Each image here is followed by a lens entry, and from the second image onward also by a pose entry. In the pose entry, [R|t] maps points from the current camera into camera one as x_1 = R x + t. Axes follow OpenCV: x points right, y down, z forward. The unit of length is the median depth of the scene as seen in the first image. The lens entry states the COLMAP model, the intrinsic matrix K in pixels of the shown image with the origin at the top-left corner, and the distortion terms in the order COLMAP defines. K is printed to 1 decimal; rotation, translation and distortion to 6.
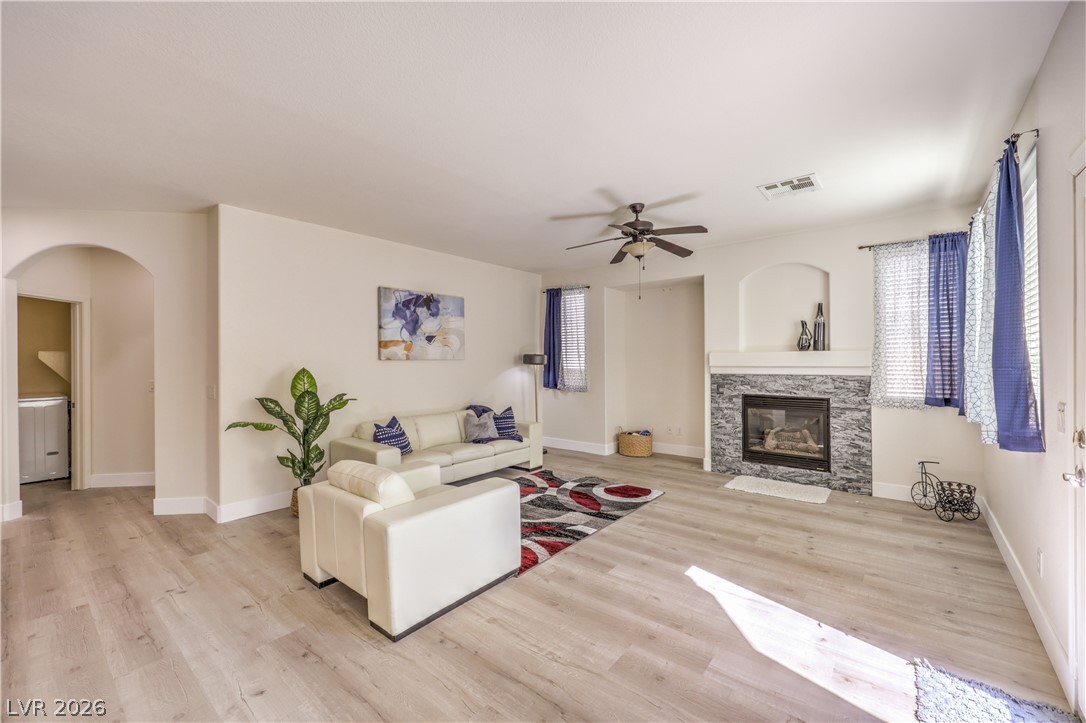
lens RADIAL K [[444.0, 0, 544.0], [0, 444.0, 356.9], [0, 0, 1]] dist [-0.002267, 0.001238]
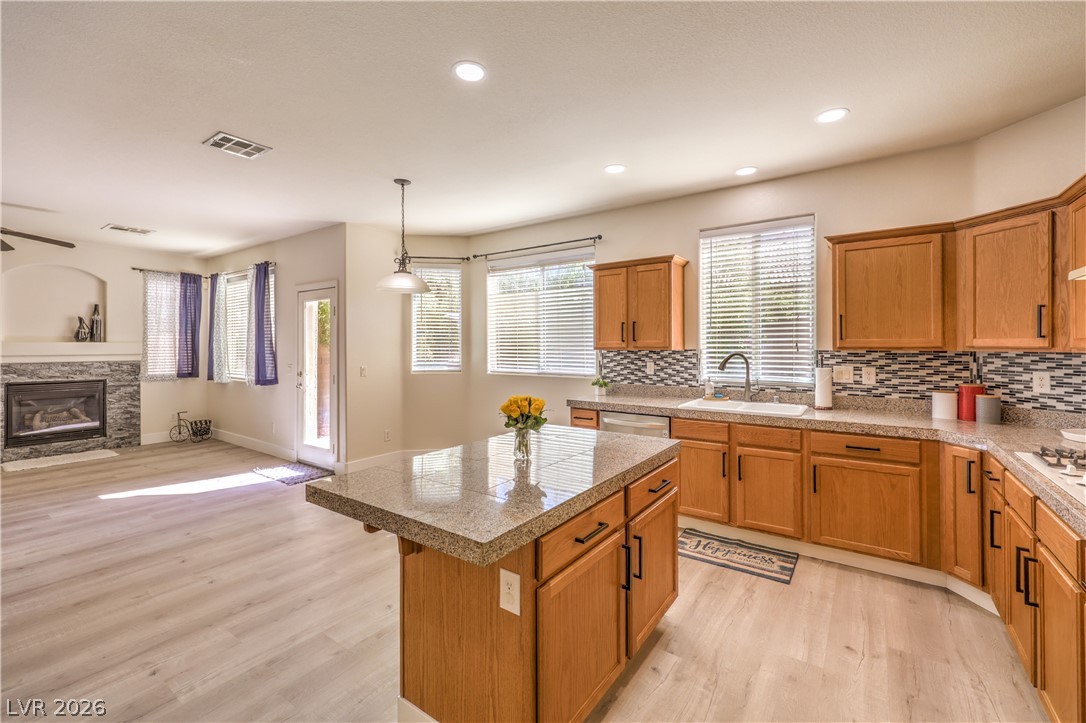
lens RADIAL K [[444.0, 0, 541.3], [0, 444.0, 345.6], [0, 0, 1]] dist [-0.002267, 0.001238]
pose [[-0.055445, 0.007355, 0.998435, -0.727243], [-0.010106, 0.999918, -0.007927, -0.006977], [-0.998411, -0.010529, -0.055366, -0.194686]]
